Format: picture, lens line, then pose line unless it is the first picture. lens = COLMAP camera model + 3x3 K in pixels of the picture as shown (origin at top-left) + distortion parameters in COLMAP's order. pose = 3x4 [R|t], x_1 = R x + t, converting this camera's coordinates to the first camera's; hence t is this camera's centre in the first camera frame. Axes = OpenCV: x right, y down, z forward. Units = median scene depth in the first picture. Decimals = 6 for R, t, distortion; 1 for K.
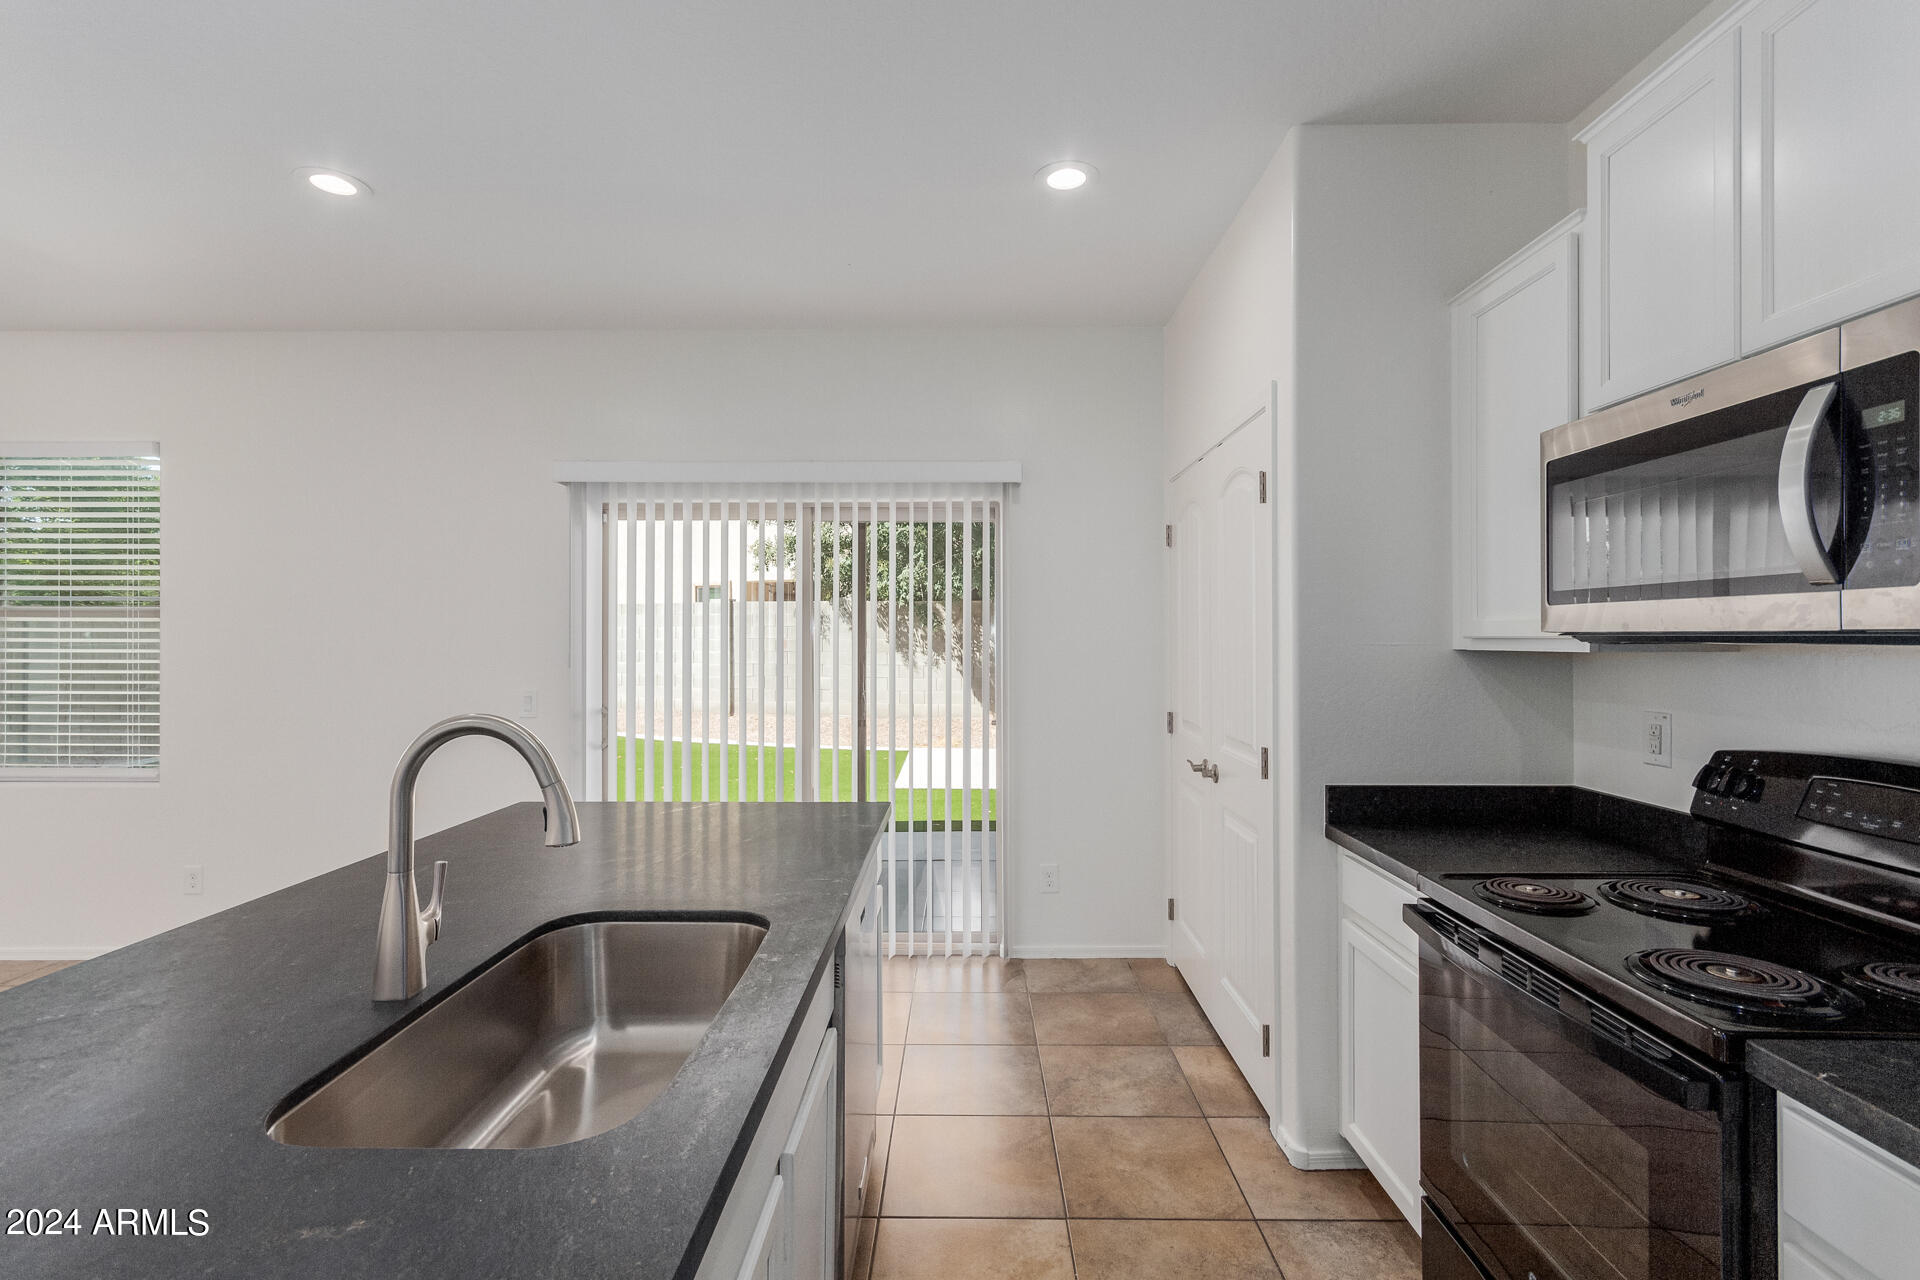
lens RADIAL K [[899.8, 0, 966.6], [0, 899.8, 639.6], [0, 0, 1]] dist [0.001384, 0.002152]
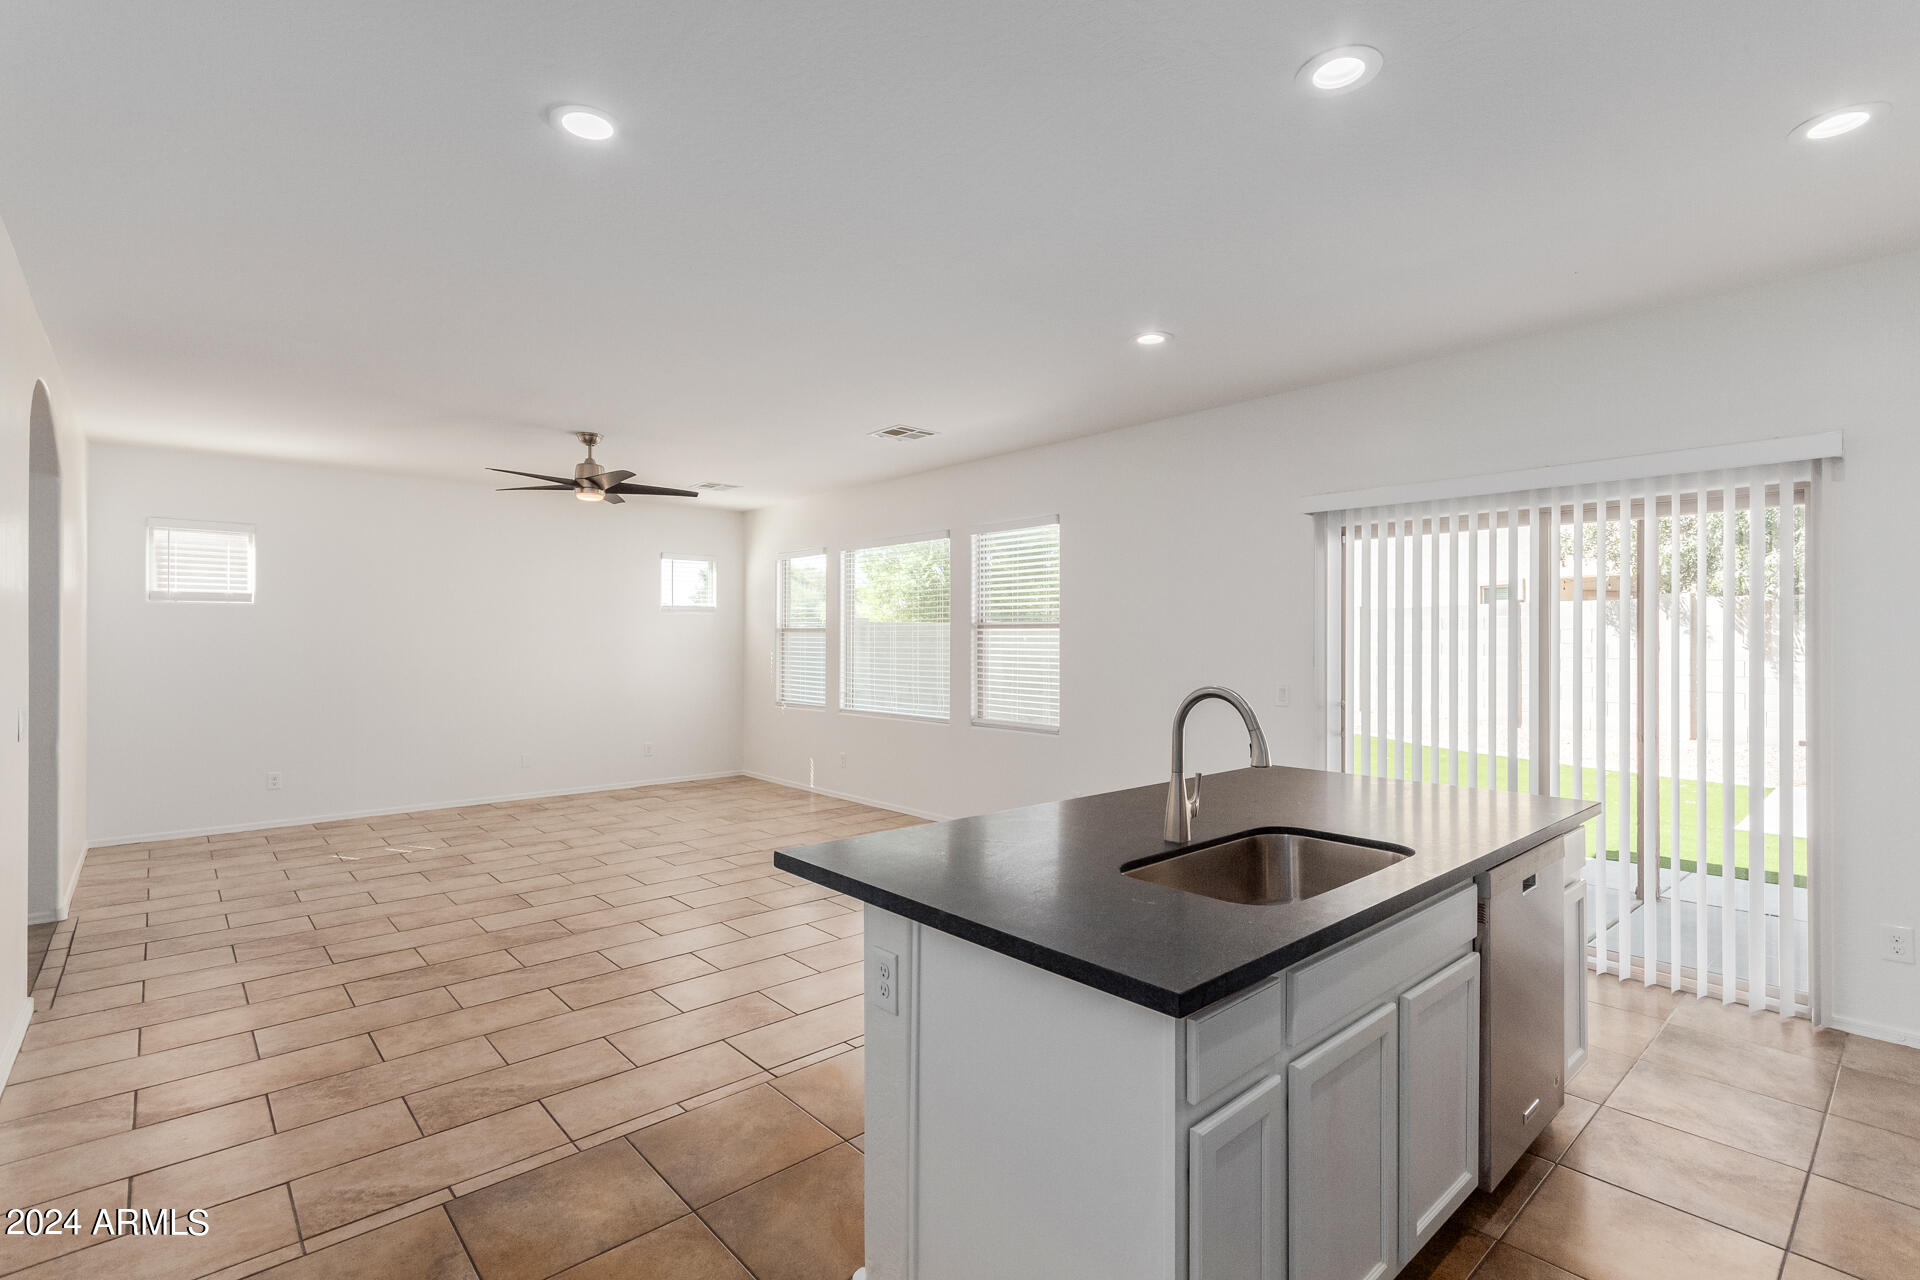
lens RADIAL K [[899.8, 0, 961.1], [0, 899.8, 629.6], [0, 0, 1]] dist [0.001384, 0.002152]
pose [[0.679086, -0.006409, -0.734030, 0.123287], [-0.005119, 0.999896, -0.013467, 0.000898], [0.734041, 0.012903, 0.678983, -0.165788]]
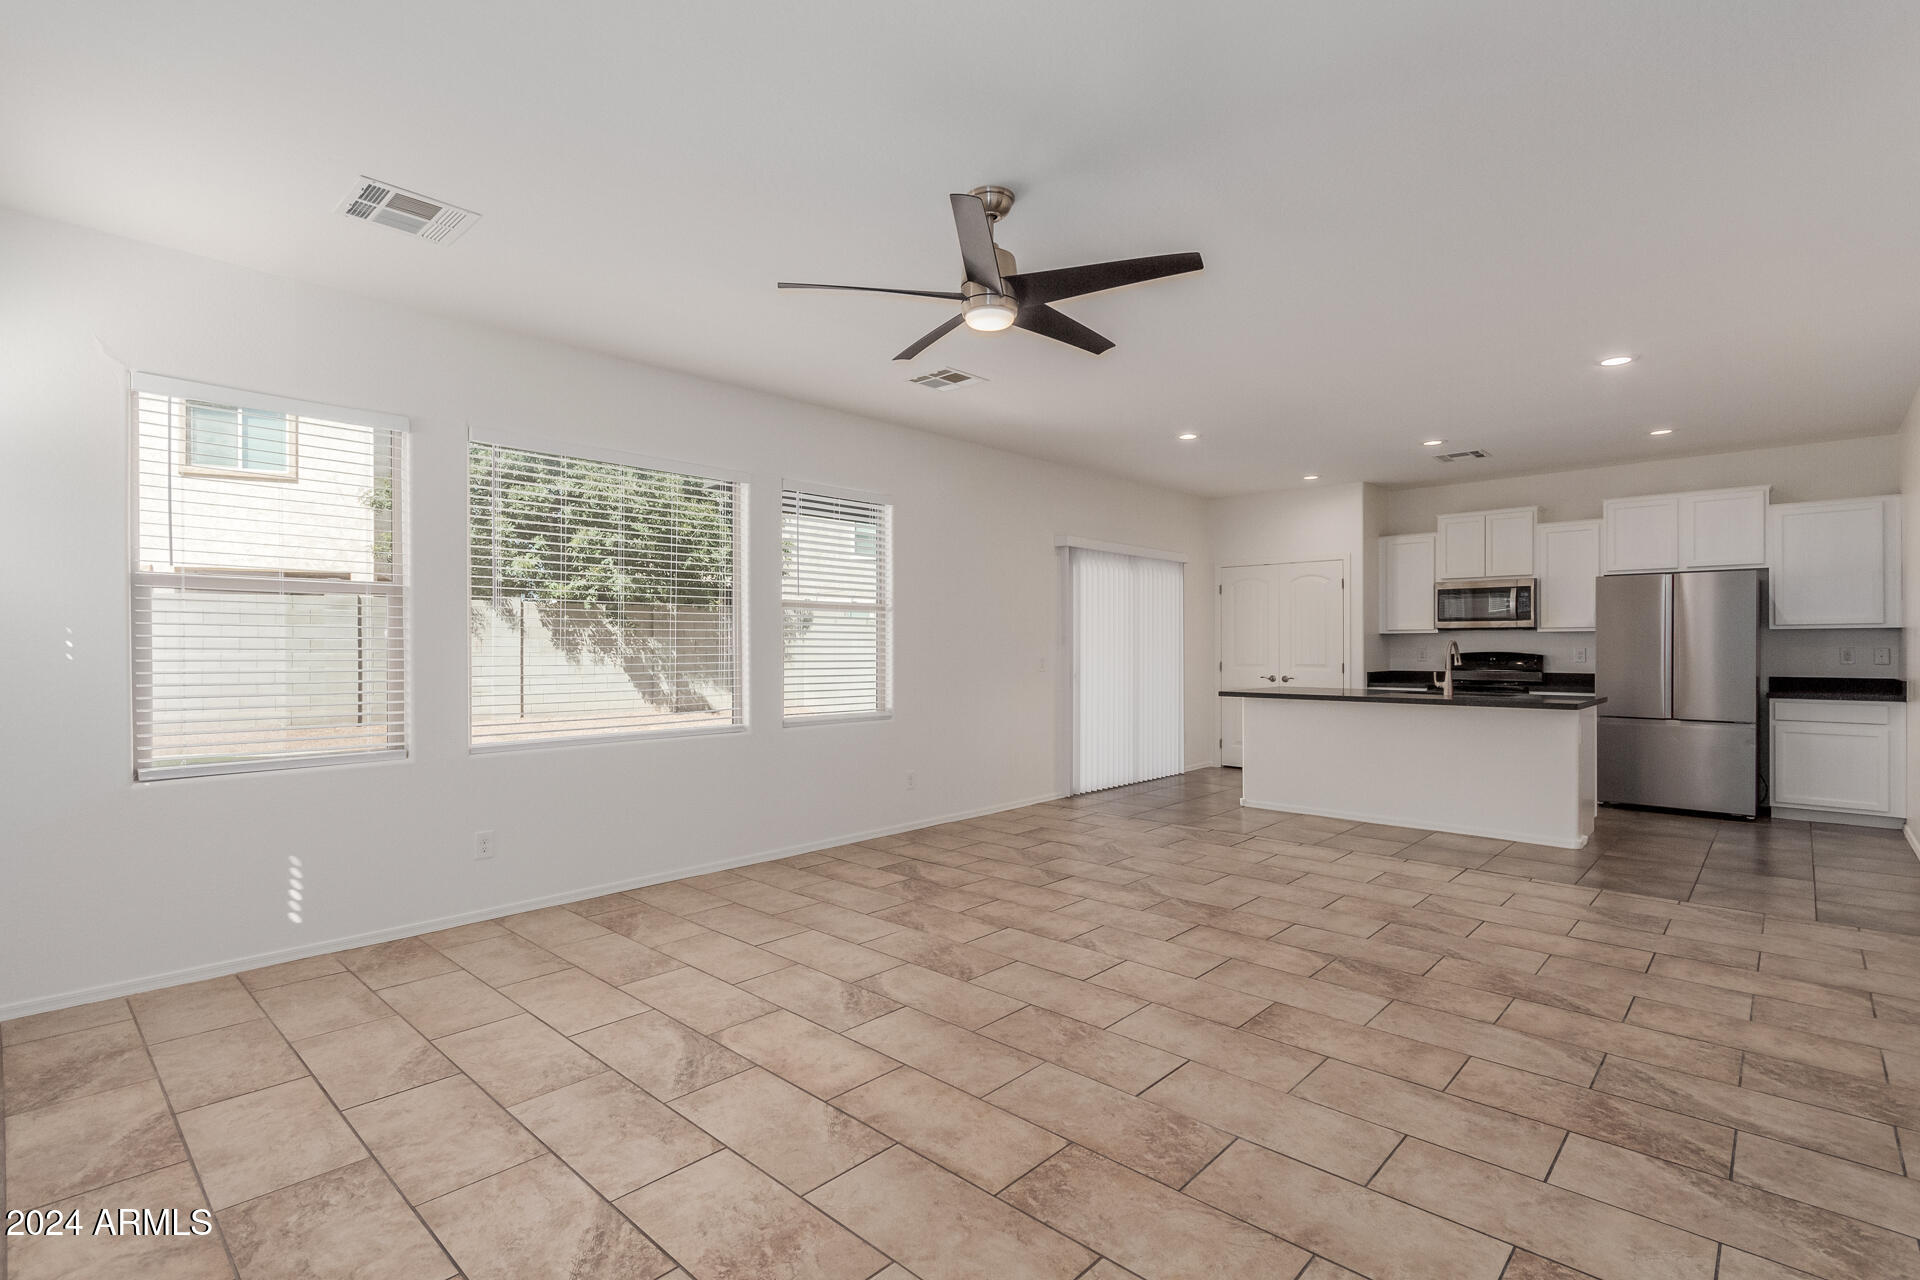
lens RADIAL K [[899.8, 0, 946.6], [0, 899.8, 647.0], [0, 0, 1]] dist [0.001384, 0.002152]
pose [[0.671704, -0.000131, 0.740820, -1.968671], [0.002690, 0.999994, -0.002262, 0.041640], [-0.740815, 0.003513, 0.671700, -0.086360]]
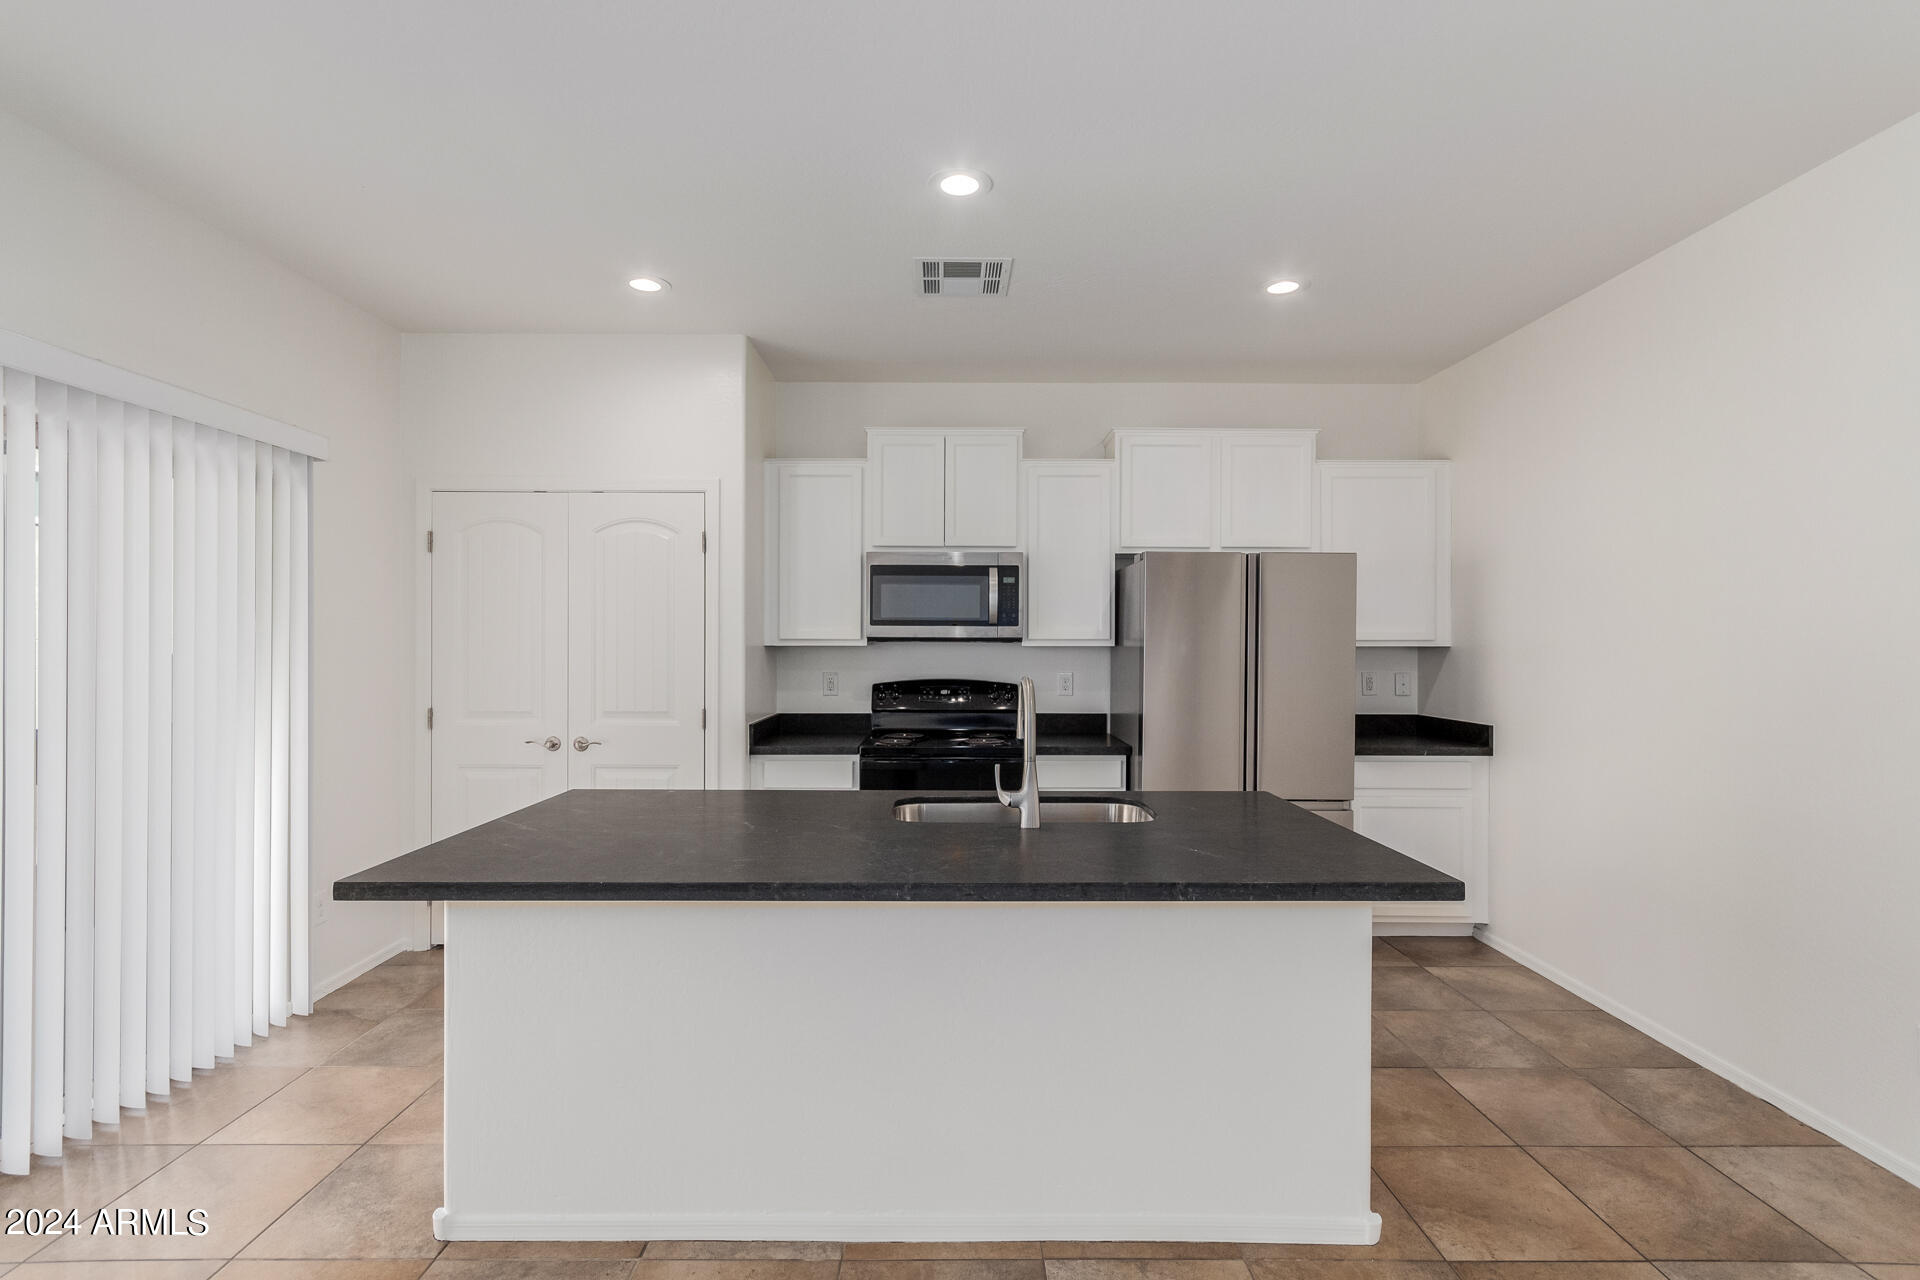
lens RADIAL K [[899.8, 0, 945.0], [0, 899.8, 647.2], [0, 0, 1]] dist [0.001384, 0.002152]
pose [[-0.016394, -0.005497, 0.999850, -0.792710], [0.000835, 0.999984, 0.005511, 0.003006], [-0.999865, 0.000925, -0.016389, 0.389535]]
